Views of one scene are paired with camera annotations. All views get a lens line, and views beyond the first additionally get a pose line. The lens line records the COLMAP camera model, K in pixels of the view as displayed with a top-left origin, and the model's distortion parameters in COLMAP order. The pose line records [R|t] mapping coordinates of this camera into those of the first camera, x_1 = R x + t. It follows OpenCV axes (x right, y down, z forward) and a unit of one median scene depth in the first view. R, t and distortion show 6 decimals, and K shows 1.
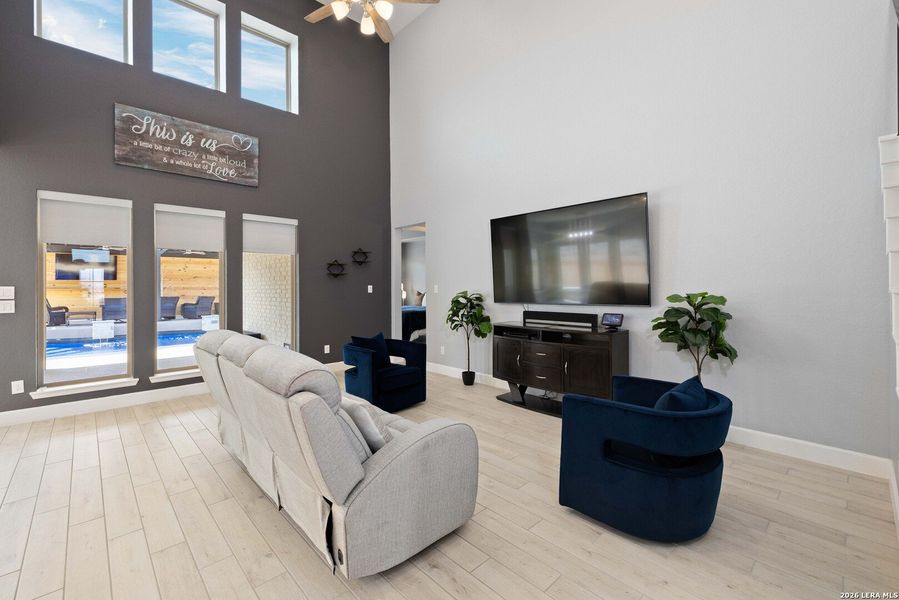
lens RADIAL K [[385.8, 0, 452.1], [0, 385.8, 293.3], [0, 0, 1]] dist [0.000011, -0.000099]
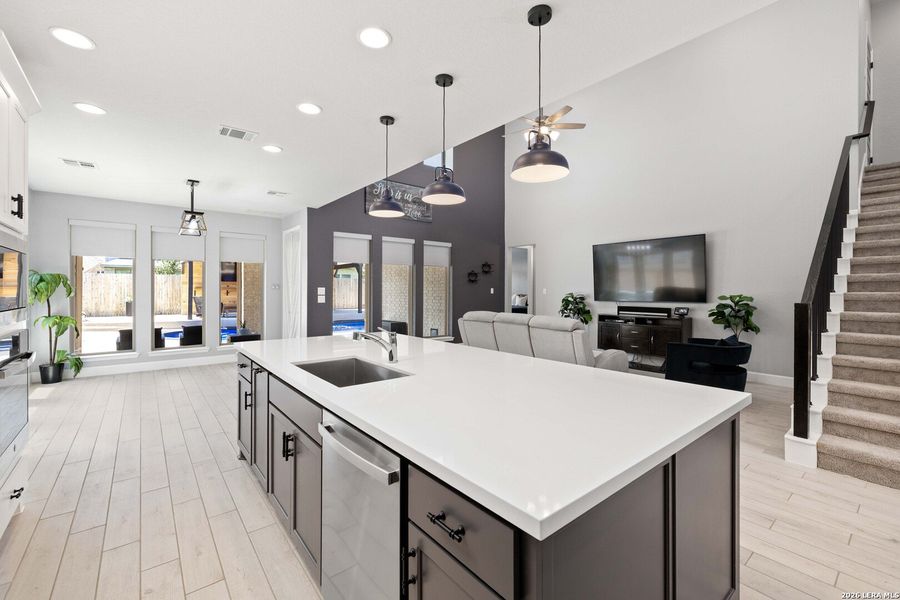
lens RADIAL K [[386.2, 0, 450.2], [0, 386.2, 295.8], [0, 0, 1]] dist [0.000011, -0.000099]
pose [[0.997025, 0.010115, -0.076414, -0.348854], [-0.010049, 0.999949, 0.001254, 0.009440], [0.076422, -0.000482, 0.997075, -0.561765]]
